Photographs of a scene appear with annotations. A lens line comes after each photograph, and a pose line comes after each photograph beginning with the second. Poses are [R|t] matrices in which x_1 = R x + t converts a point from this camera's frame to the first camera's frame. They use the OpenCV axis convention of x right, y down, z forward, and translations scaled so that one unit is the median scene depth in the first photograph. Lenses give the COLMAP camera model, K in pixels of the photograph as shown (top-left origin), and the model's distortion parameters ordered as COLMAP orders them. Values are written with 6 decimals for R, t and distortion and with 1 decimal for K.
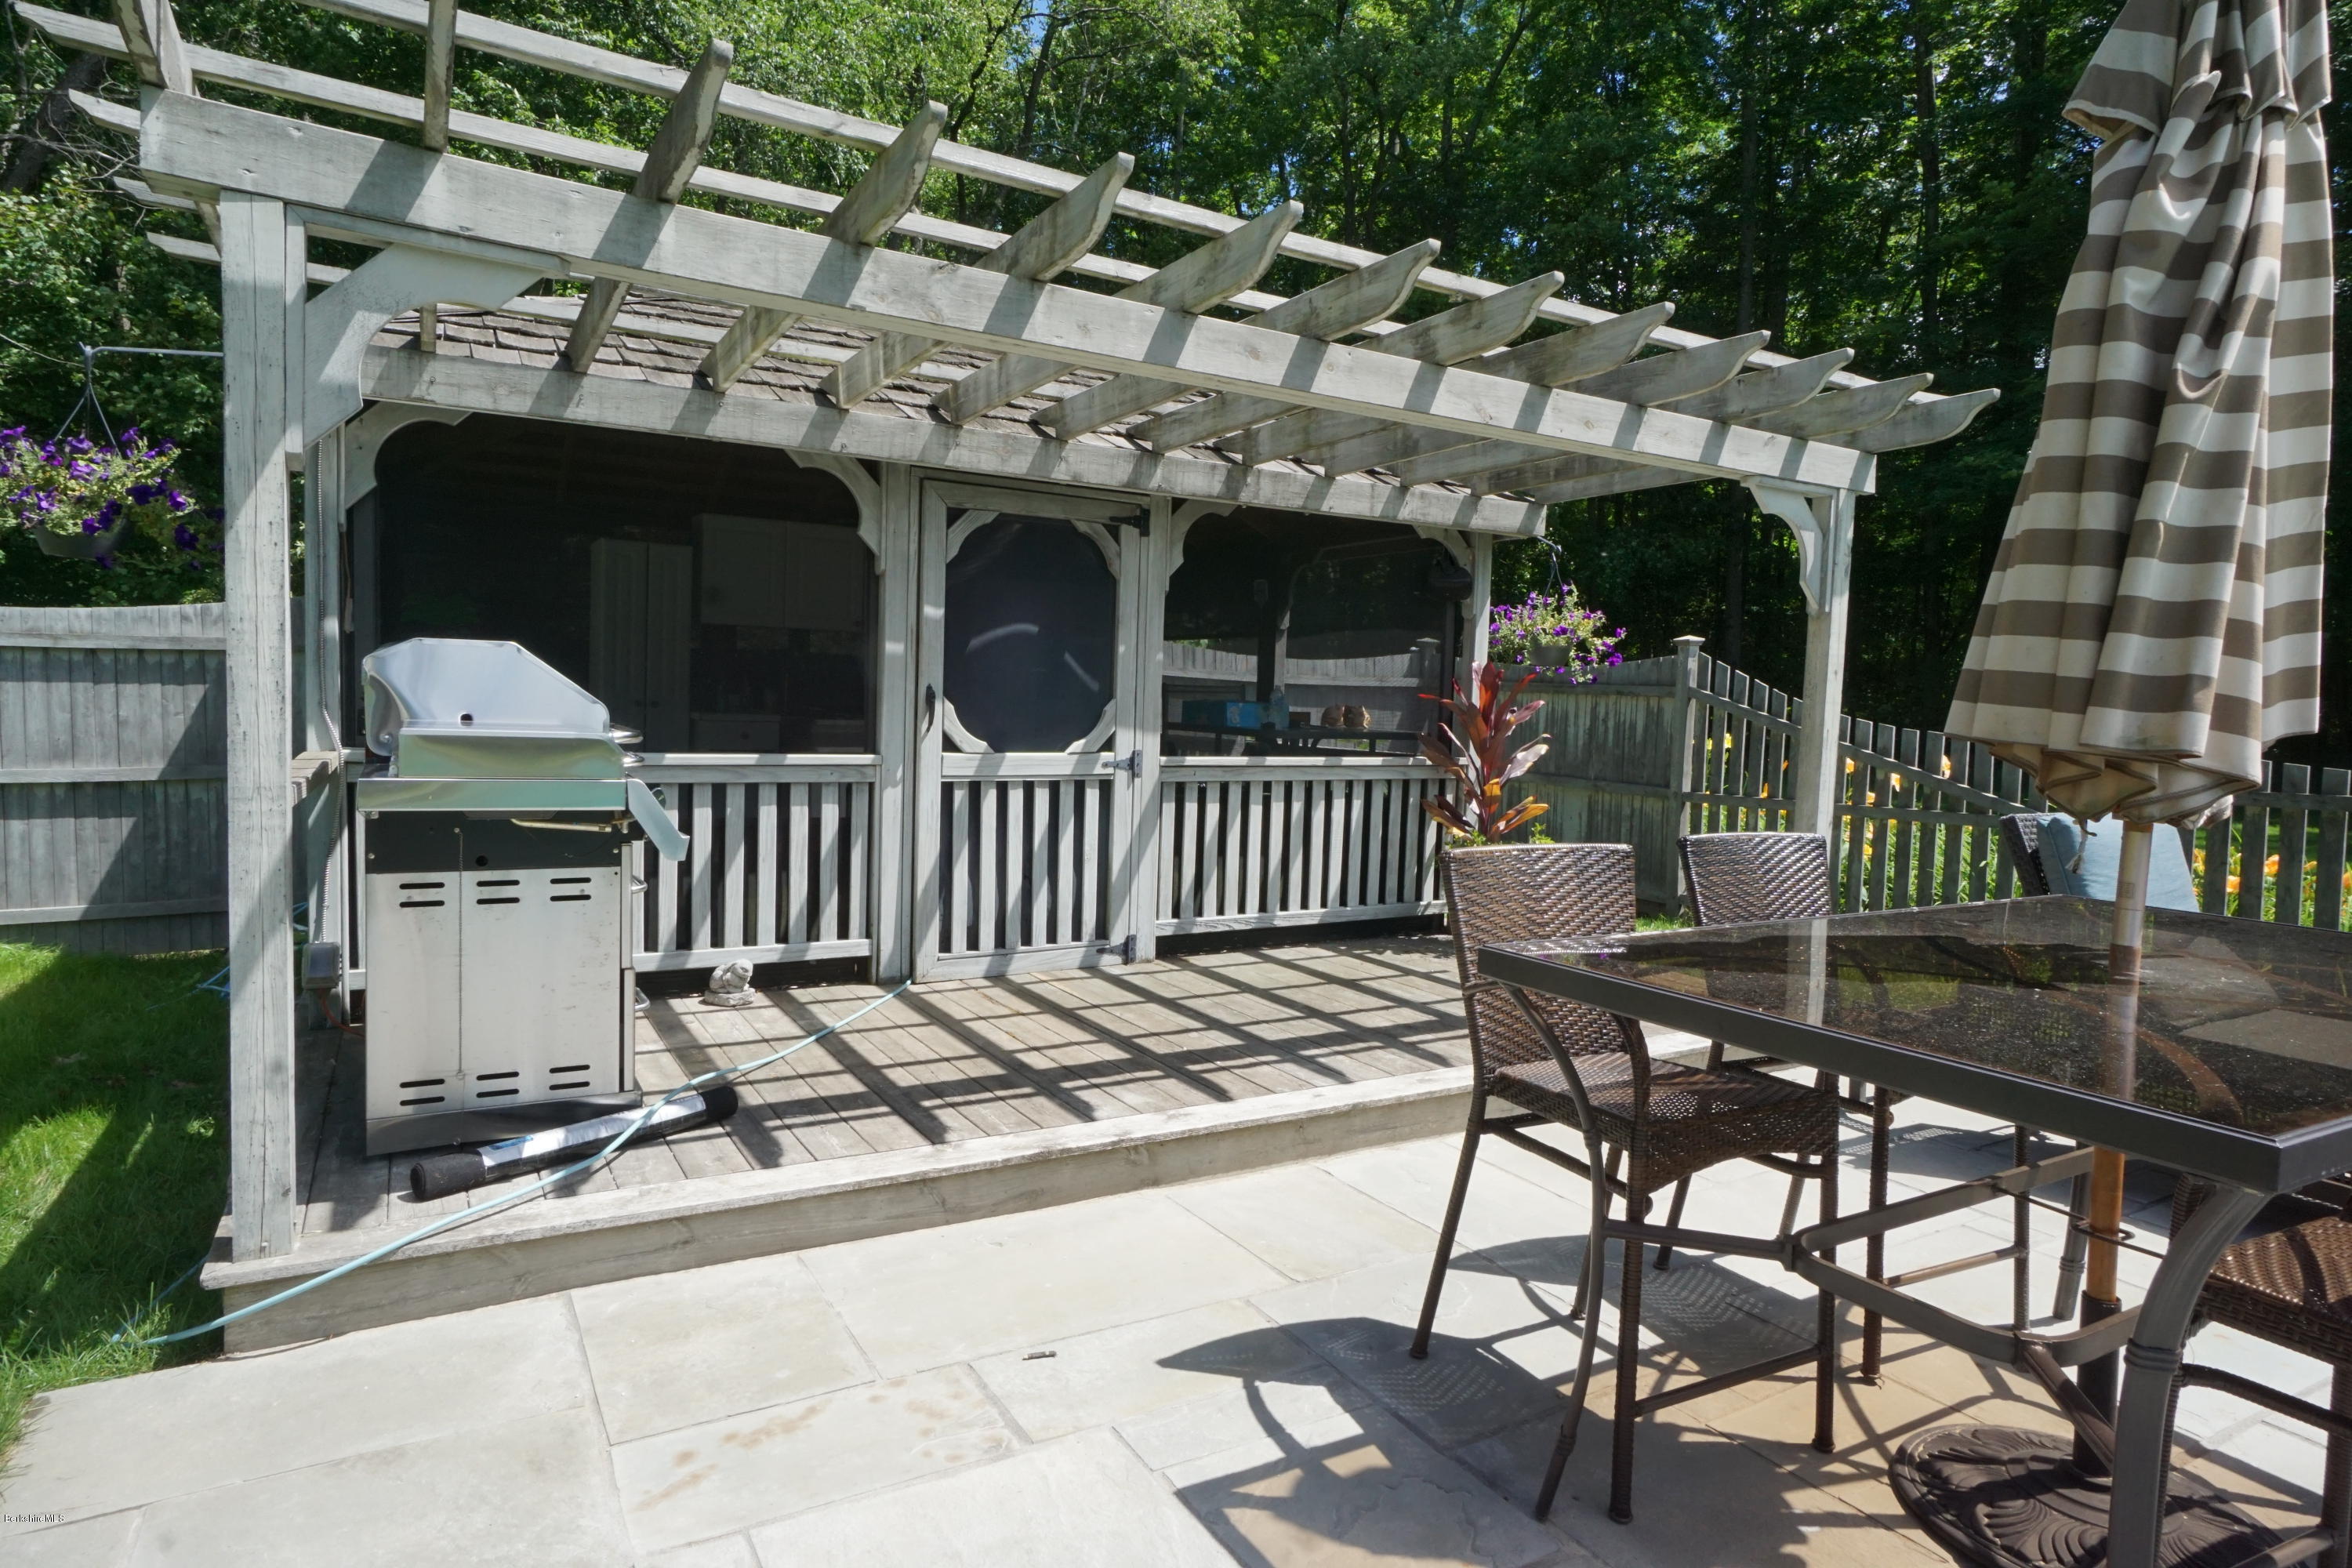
lens RADIAL K [[1305.8, 0, 1174.5], [0, 1305.8, 790.5], [0, 0, 1]] dist [-0.029474, -0.000228]
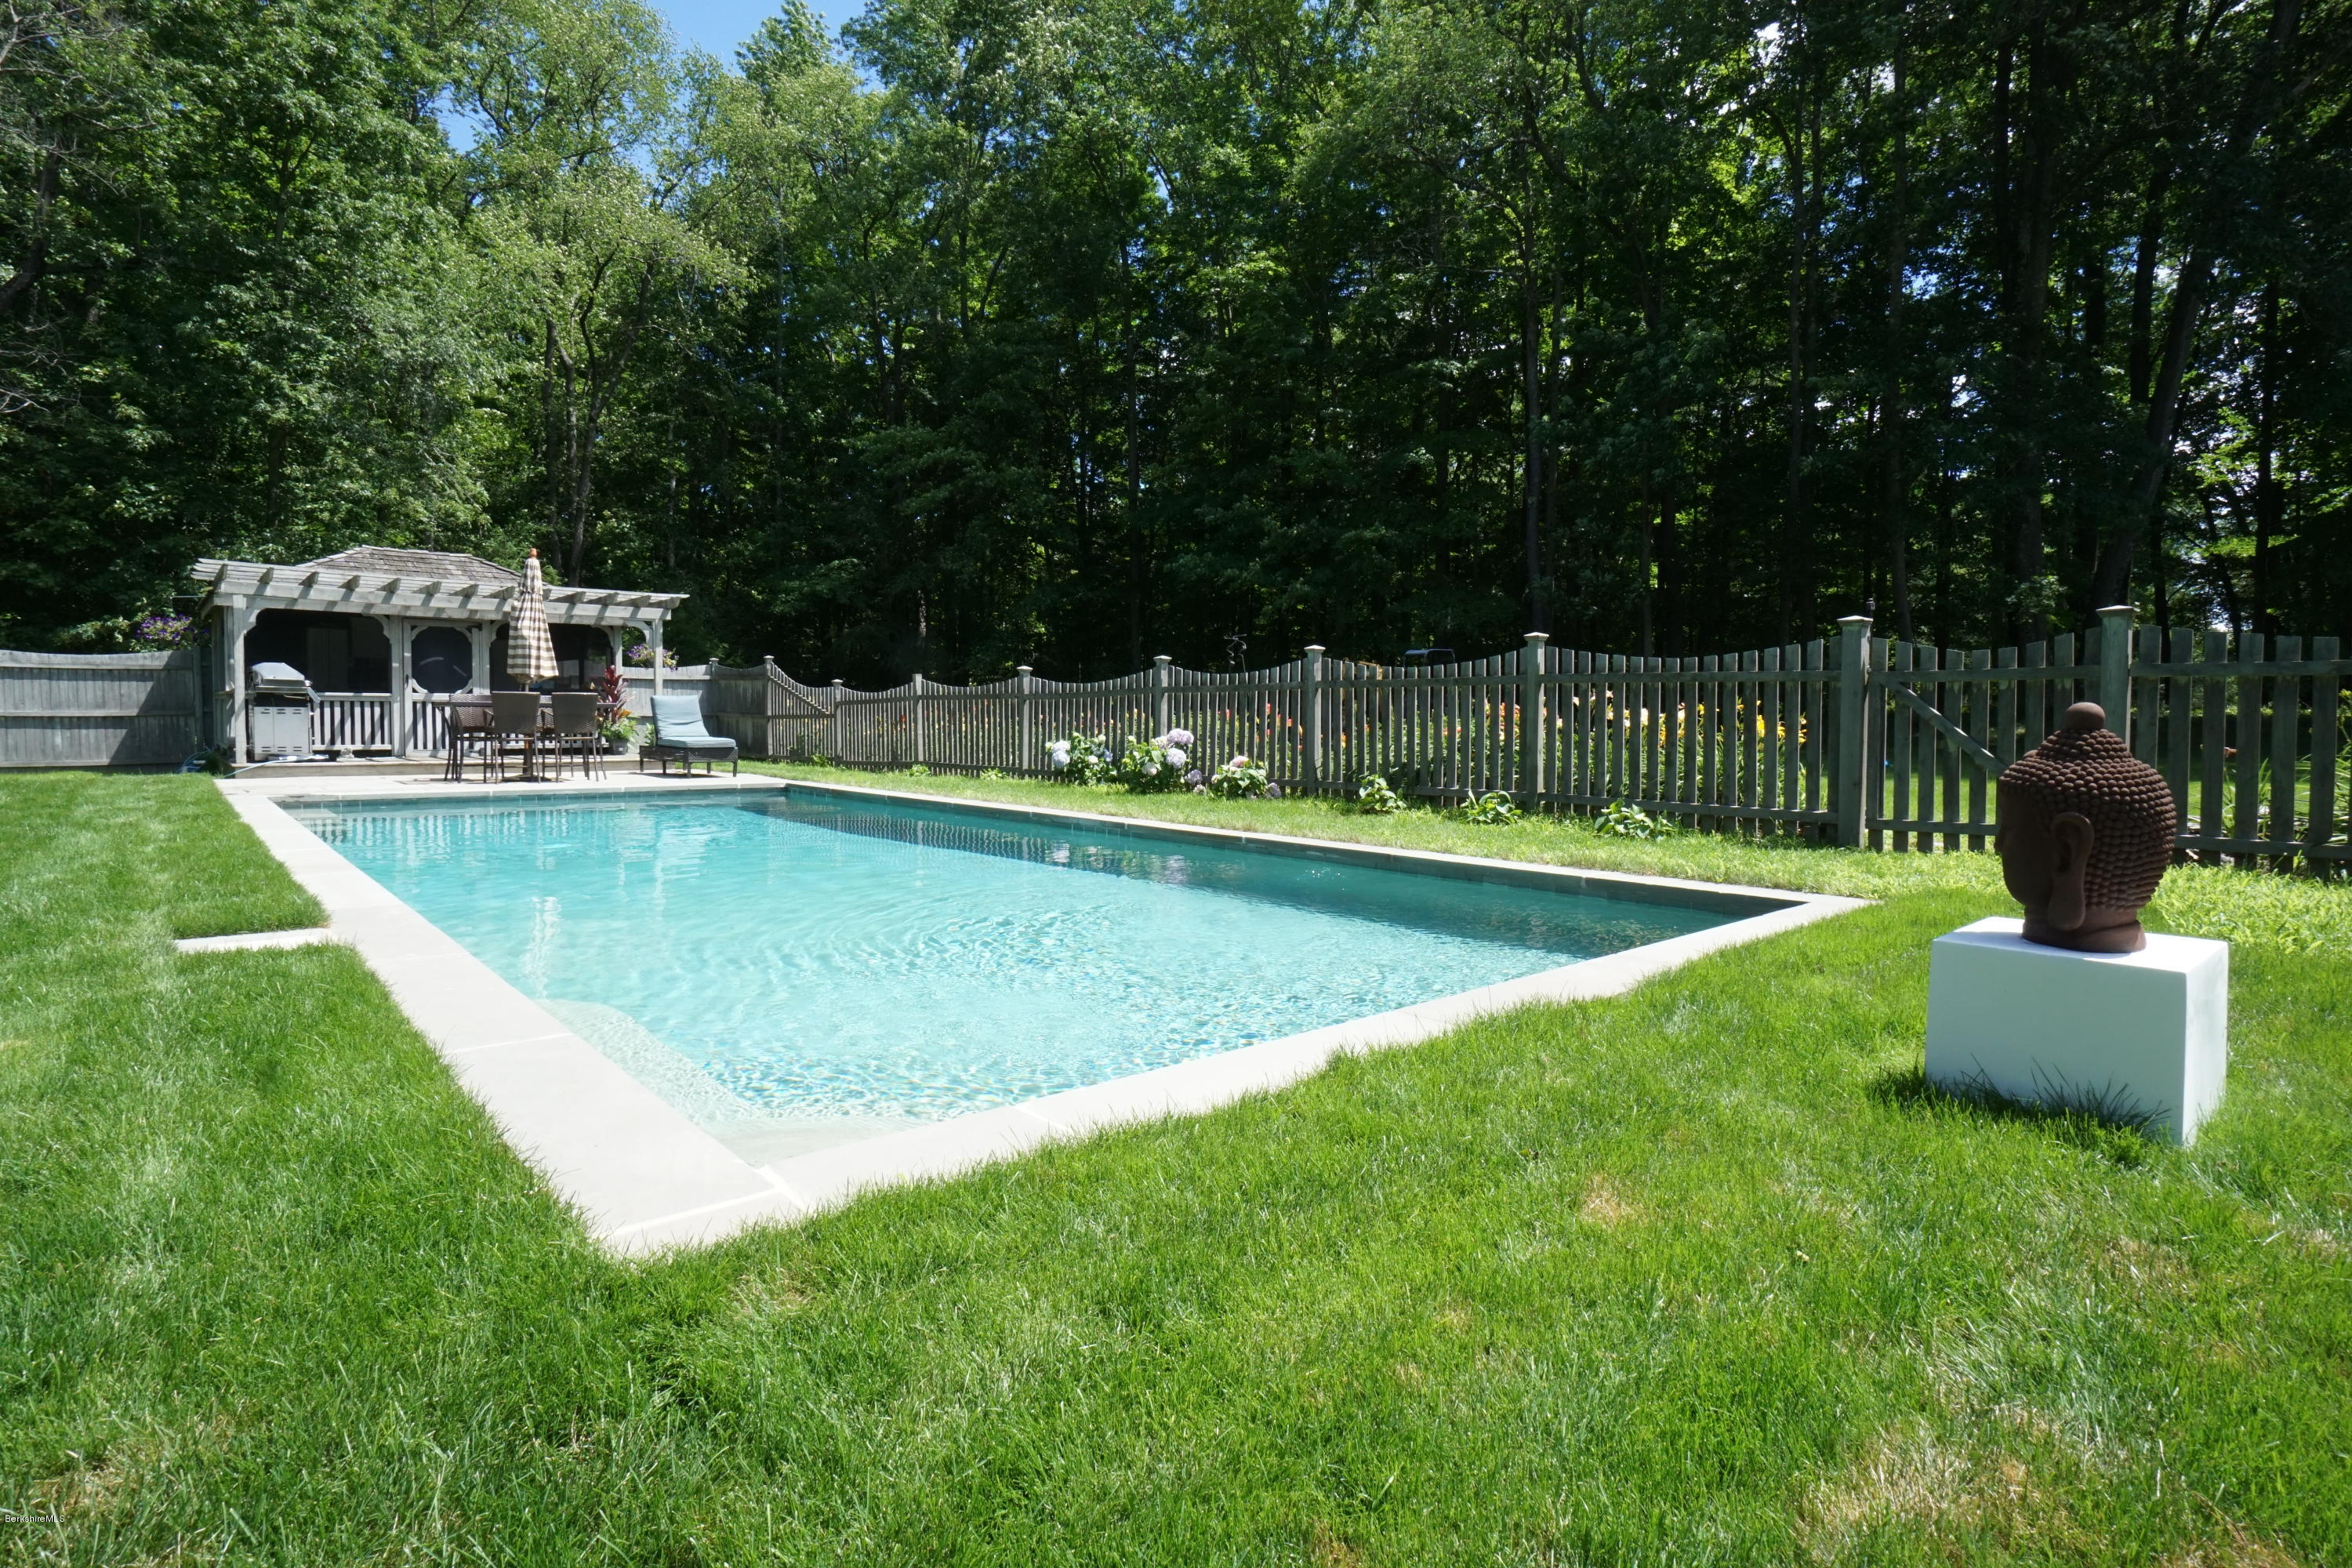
lens RADIAL K [[1196.3, 0, 1176.4], [0, 1196.3, 768.1], [0, 0, 1]] dist [-0.023885, 0.001495]
pose [[0.981221, -0.031048, 0.190373, 1.278879], [0.034553, 0.999289, -0.015117, 0.303988], [-0.189768, 0.021411, 0.981596, -2.643237]]
